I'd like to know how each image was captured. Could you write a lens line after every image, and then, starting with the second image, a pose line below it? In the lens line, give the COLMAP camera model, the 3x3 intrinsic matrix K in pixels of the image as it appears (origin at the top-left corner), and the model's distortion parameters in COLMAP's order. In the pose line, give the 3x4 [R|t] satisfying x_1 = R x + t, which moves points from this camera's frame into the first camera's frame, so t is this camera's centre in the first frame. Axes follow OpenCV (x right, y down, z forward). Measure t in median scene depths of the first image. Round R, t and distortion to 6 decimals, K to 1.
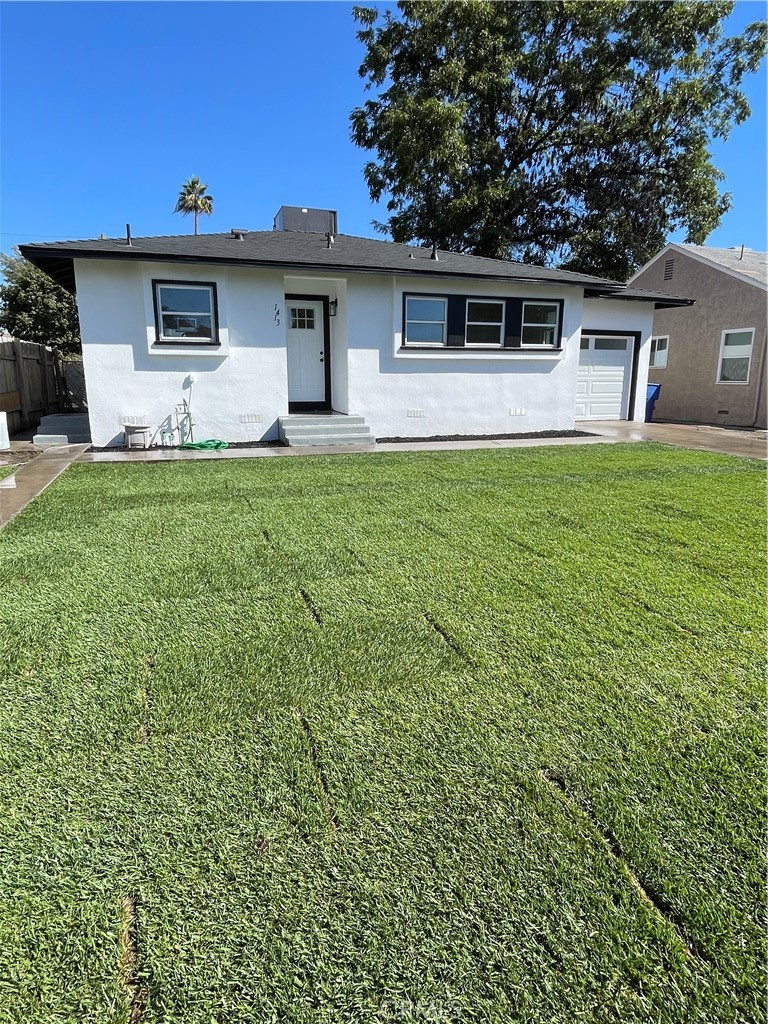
lens RADIAL K [[583.3, 0, 381.6], [0, 583.3, 514.6], [0, 0, 1]] dist [-0.004981, -0.000560]
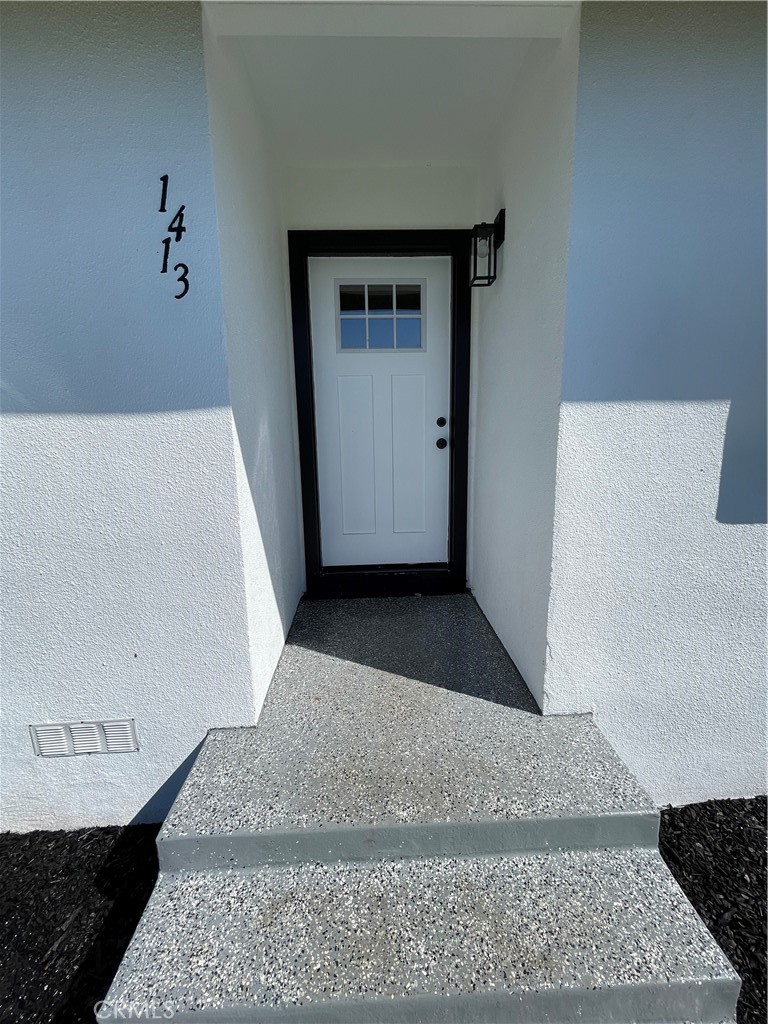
lens RADIAL K [[411.0, 0, 382.8], [0, 411.0, 512.3], [0, 0, 1]] dist [0.002302, 0.000017]
pose [[0.961423, 0.039175, -0.272270, -0.071171], [-0.047680, 0.998558, -0.024687, -0.222992], [0.270910, 0.036716, 0.961904, 0.784992]]
